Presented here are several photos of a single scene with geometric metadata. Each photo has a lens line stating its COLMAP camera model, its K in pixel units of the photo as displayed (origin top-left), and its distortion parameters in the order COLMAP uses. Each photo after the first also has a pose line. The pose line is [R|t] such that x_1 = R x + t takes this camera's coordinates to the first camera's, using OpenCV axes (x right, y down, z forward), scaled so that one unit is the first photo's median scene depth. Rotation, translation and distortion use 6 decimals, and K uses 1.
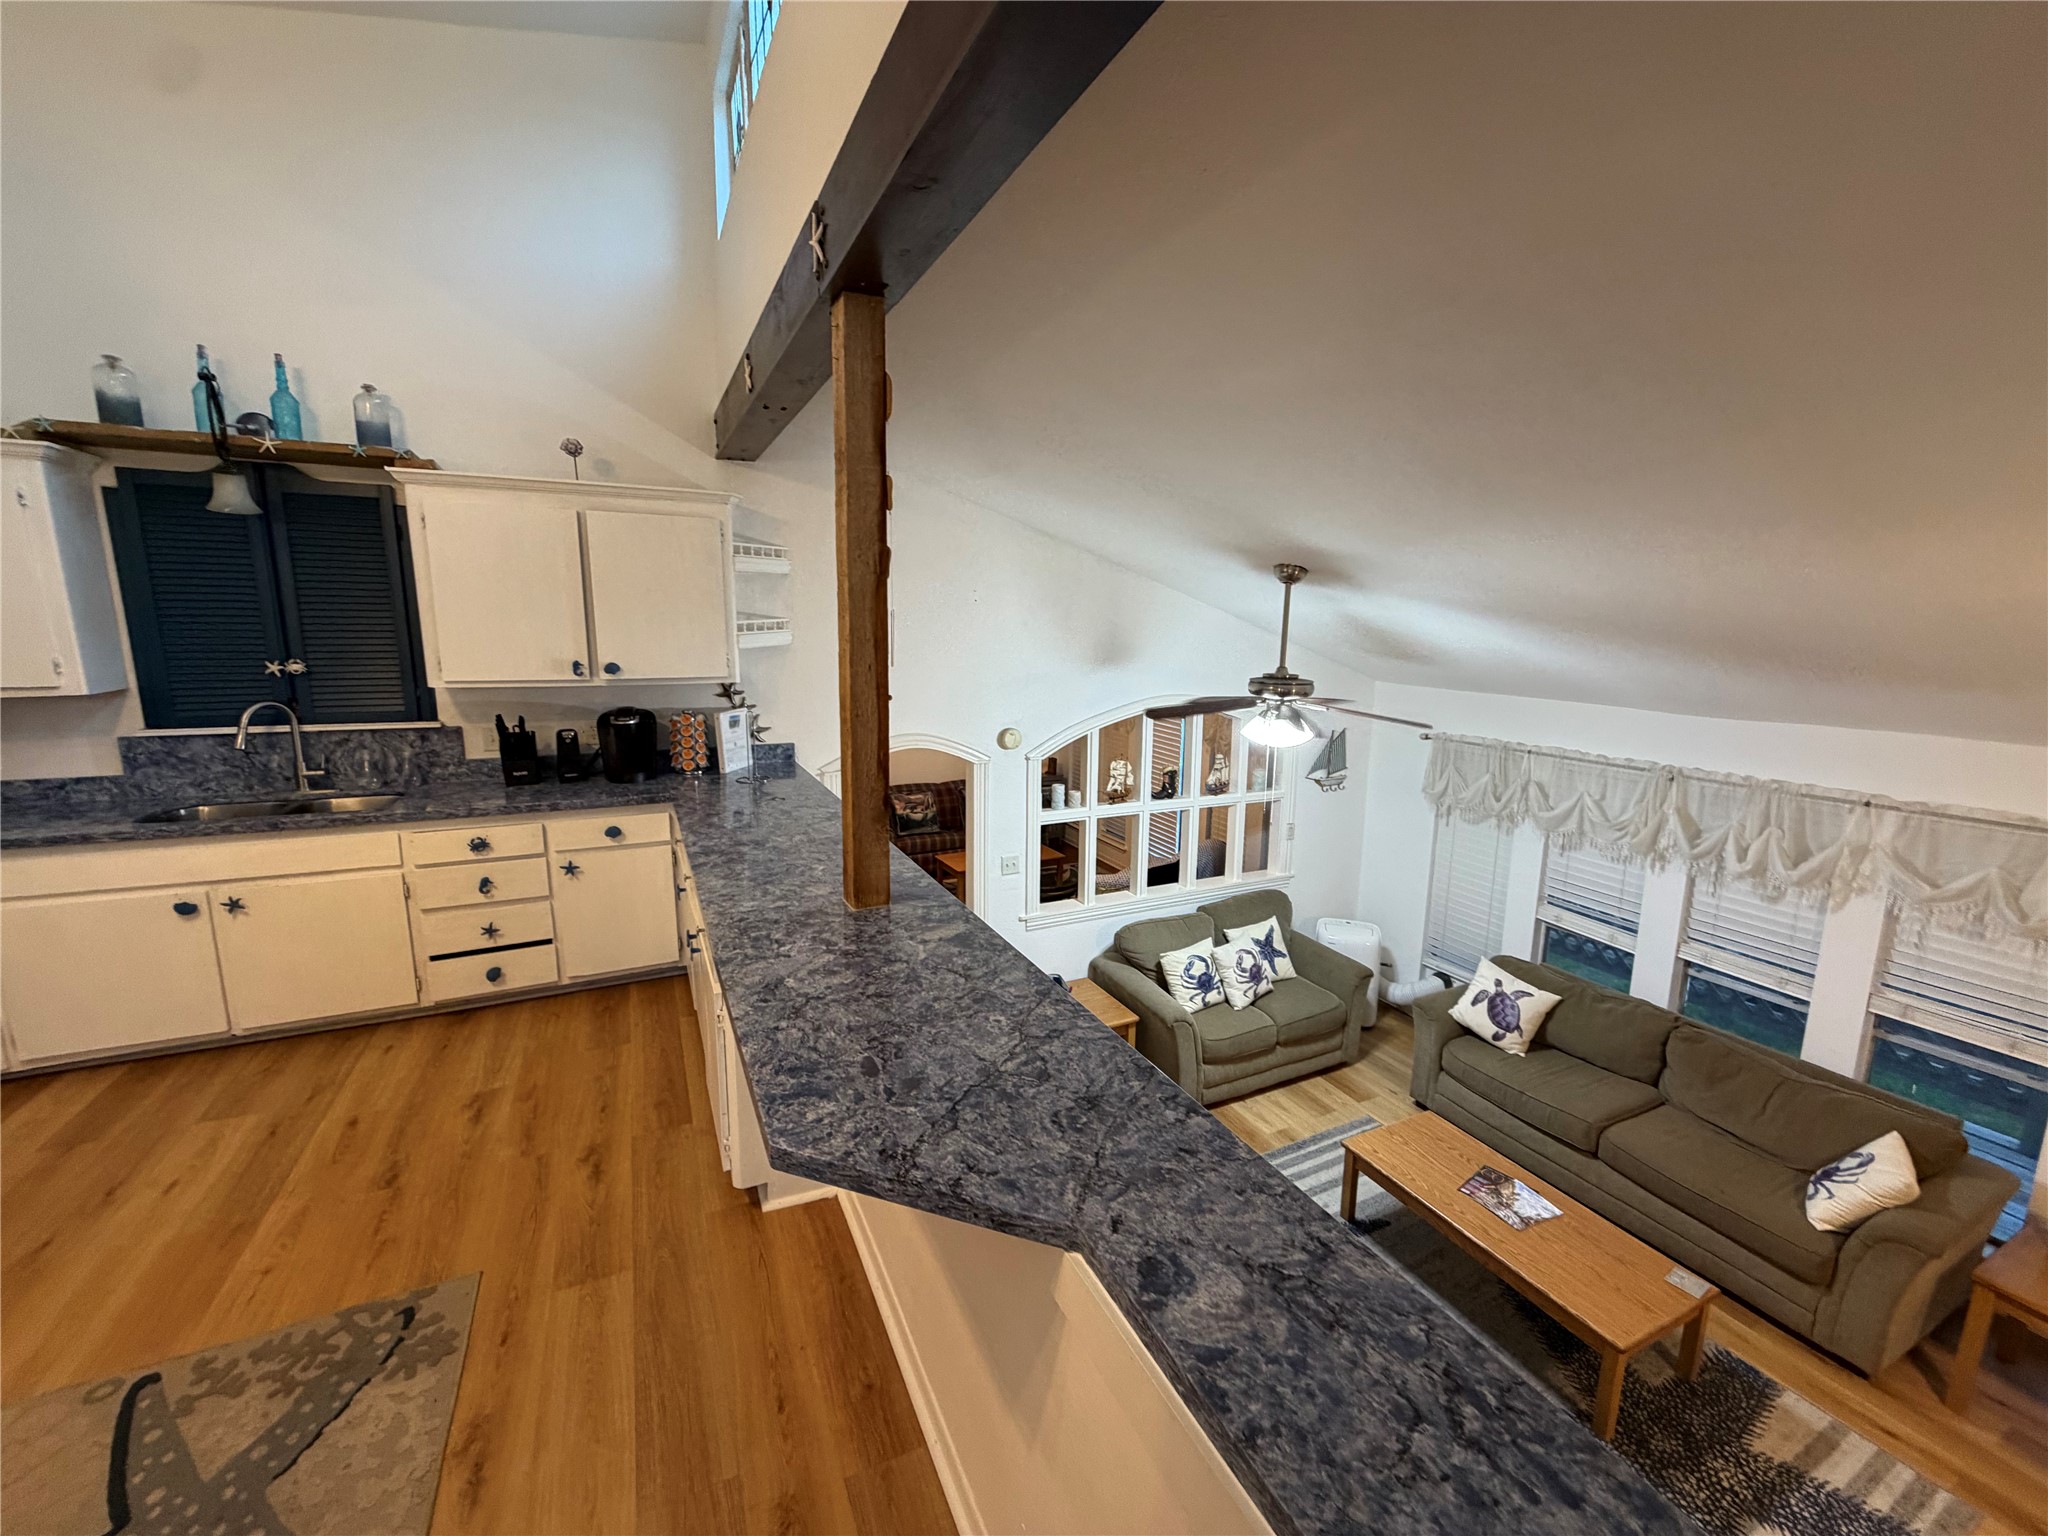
lens RADIAL K [[822.1, 0, 1017.0], [0, 822.1, 770.2], [0, 0, 1]] dist [0.004000, -0.000462]
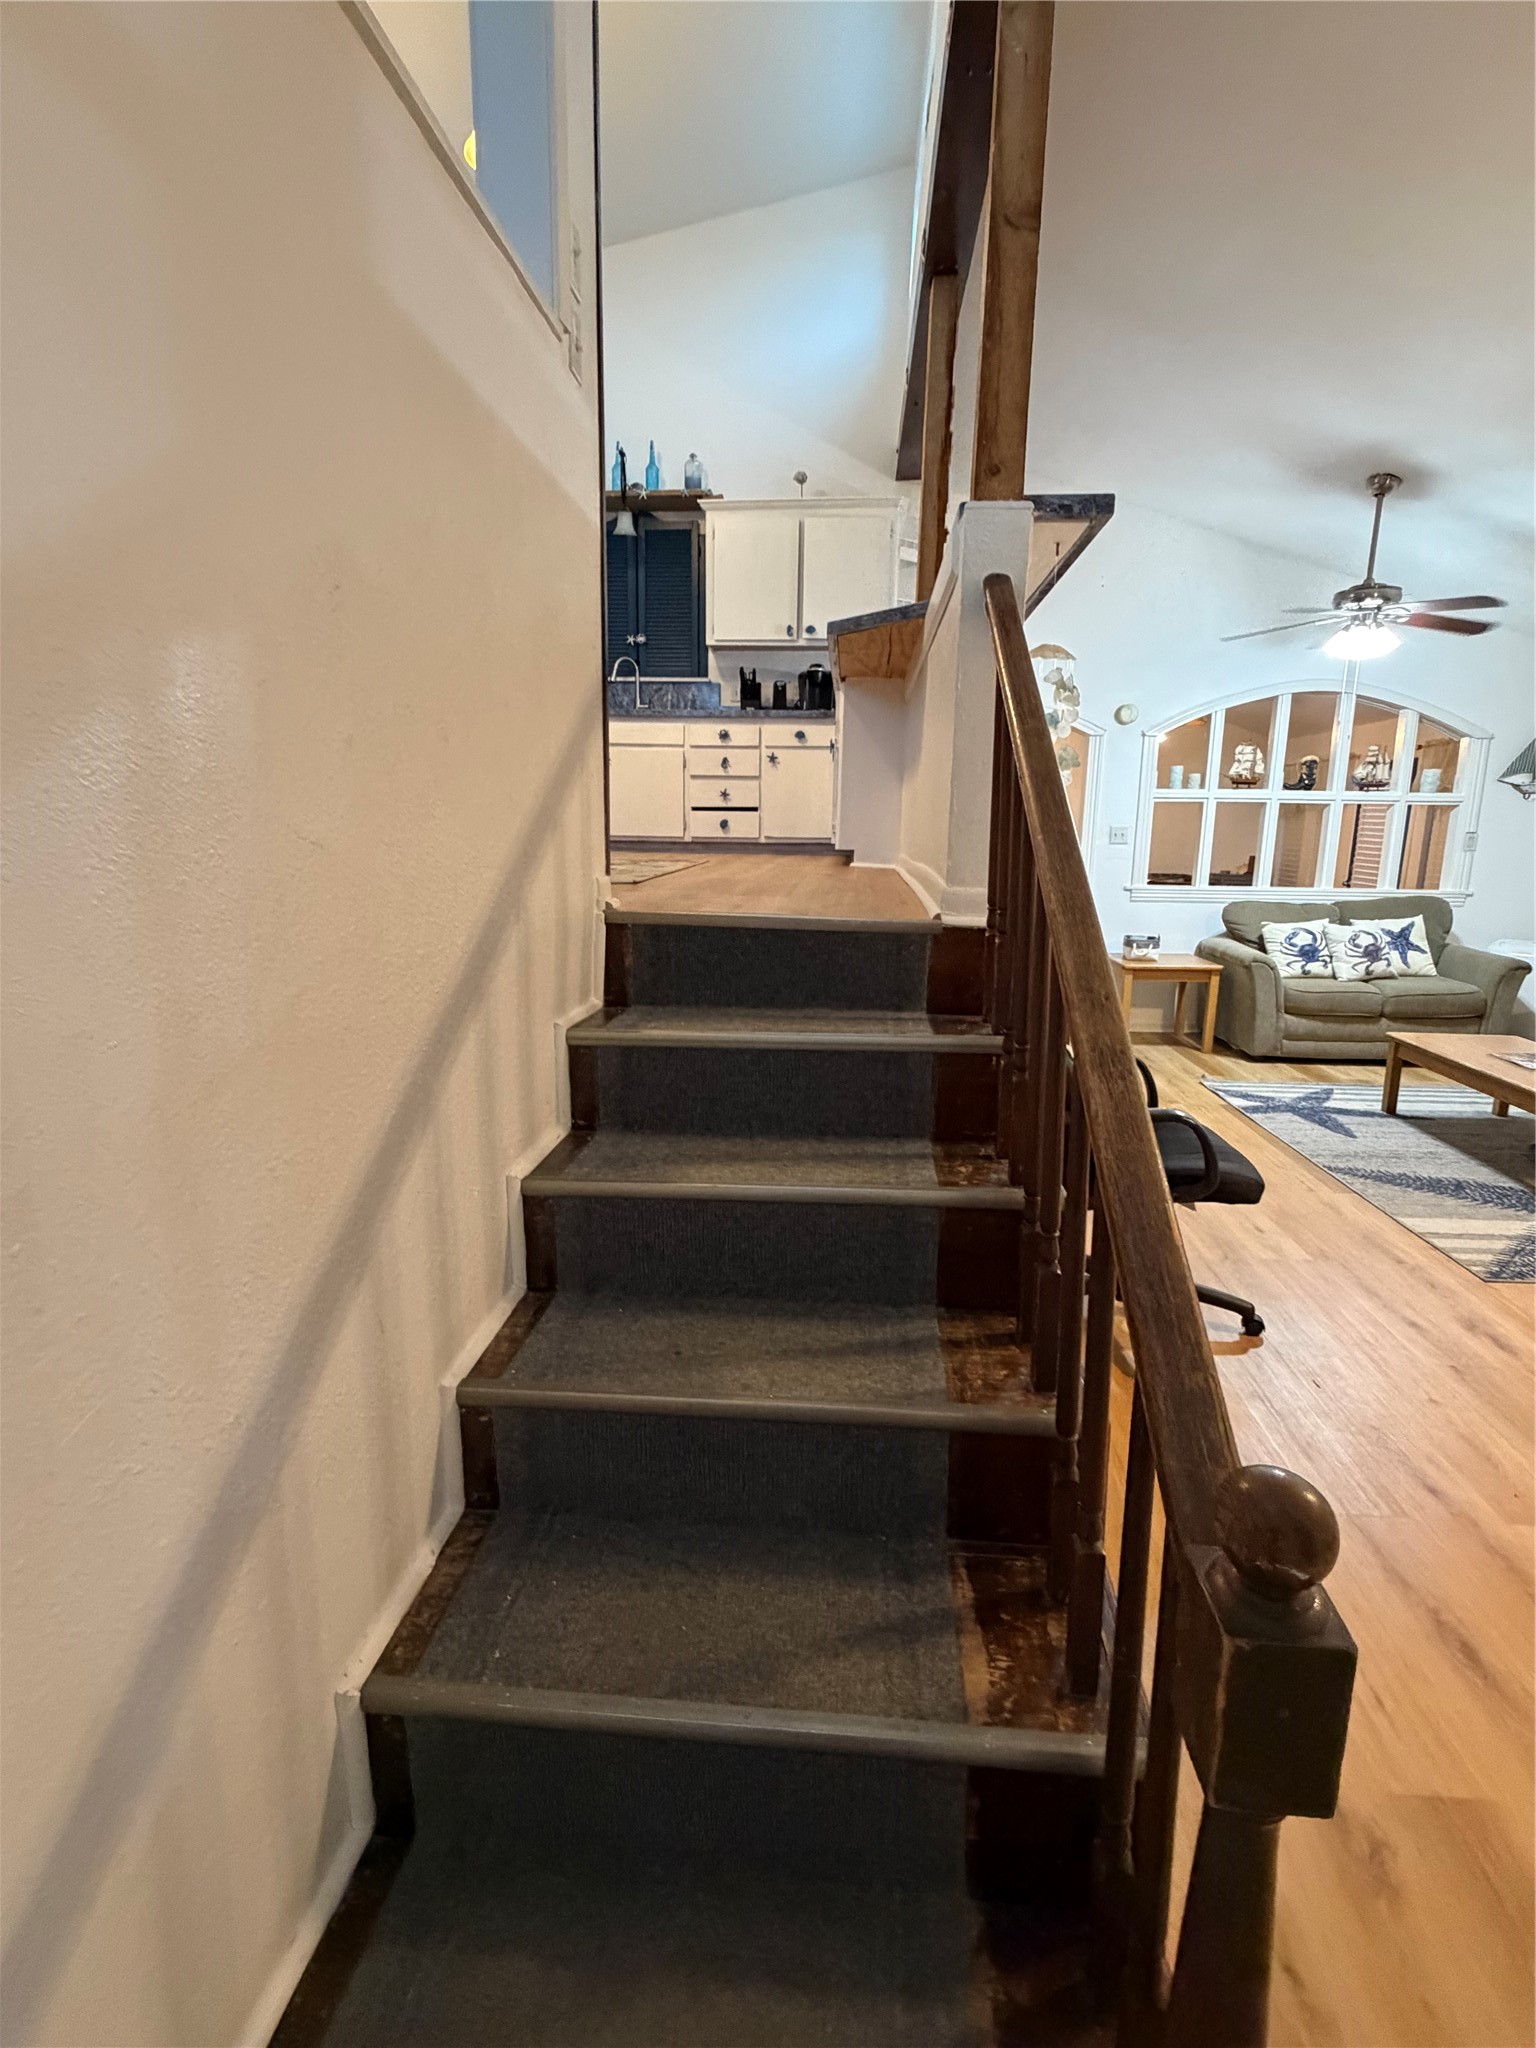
lens RADIAL K [[953.2, 0, 764.0], [0, 953.2, 1019.0], [0, 0, 1]] dist [0.001263, 0.000077]
pose [[0.859986, 0.100609, -0.500303, 0.362183], [-0.095185, 0.994793, 0.036433, 0.526290], [0.501363, 0.016290, 0.865084, -0.505862]]
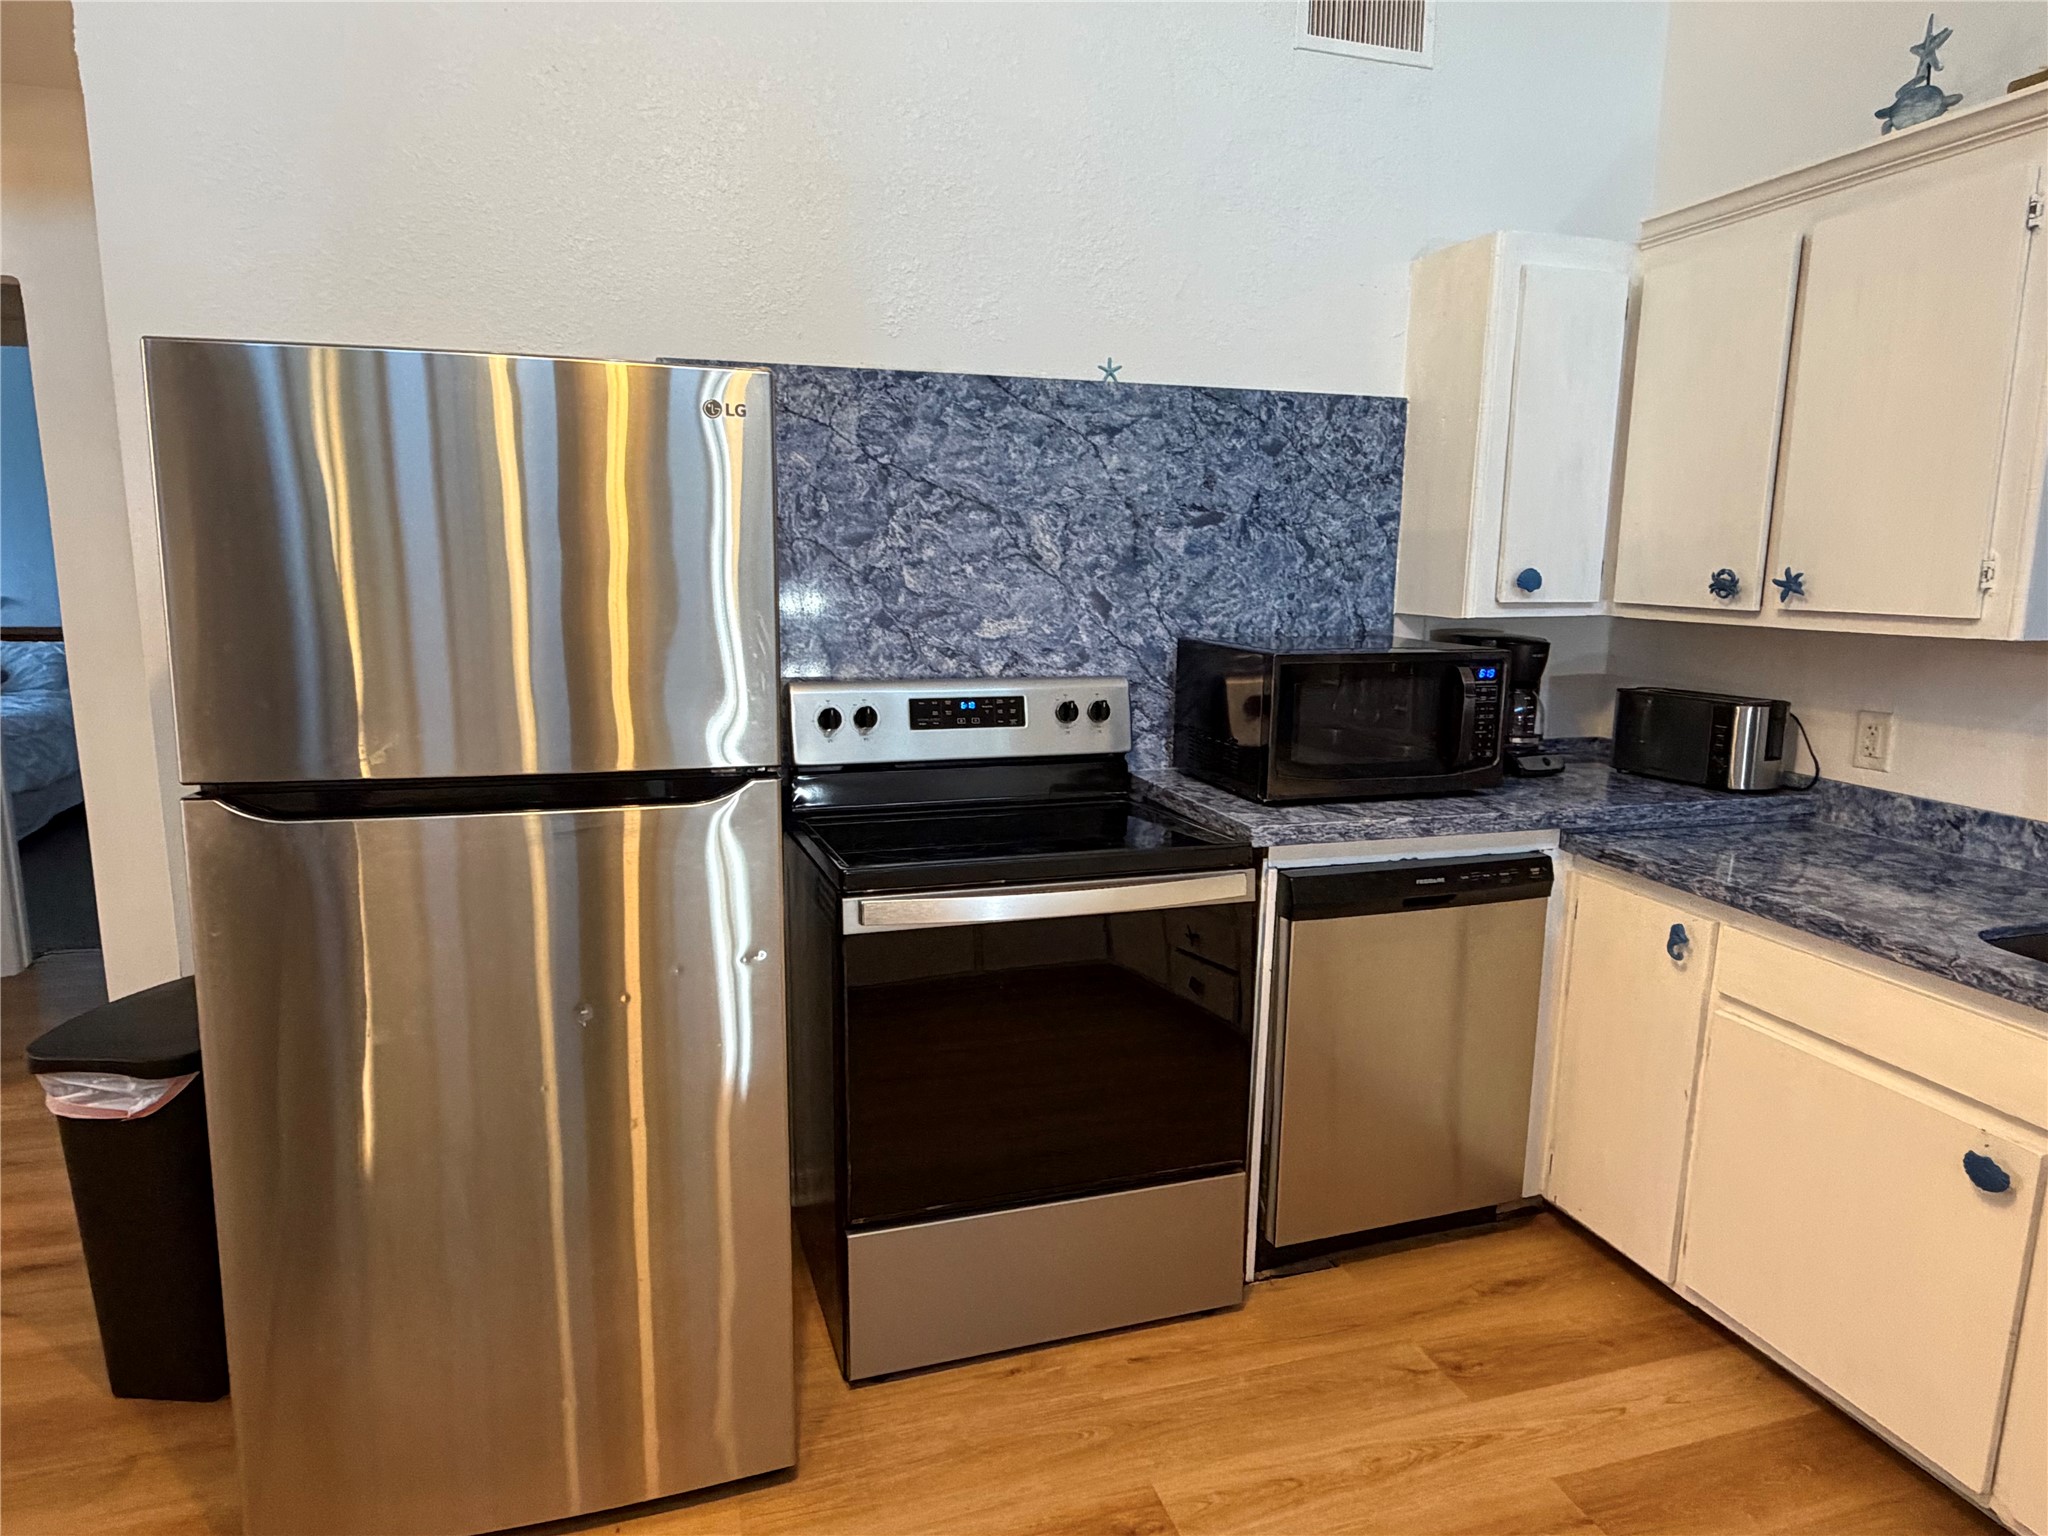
lens RADIAL K [[1216.0, 0, 1042.9], [0, 1216.0, 768.0], [0, 0, 1]] dist [0.001083, -0.002398]
pose [[-0.126964, 0.154234, -0.979843, -0.333635], [-0.192215, 0.965286, 0.176849, -0.033015], [0.973105, 0.210794, -0.092911, 0.472738]]
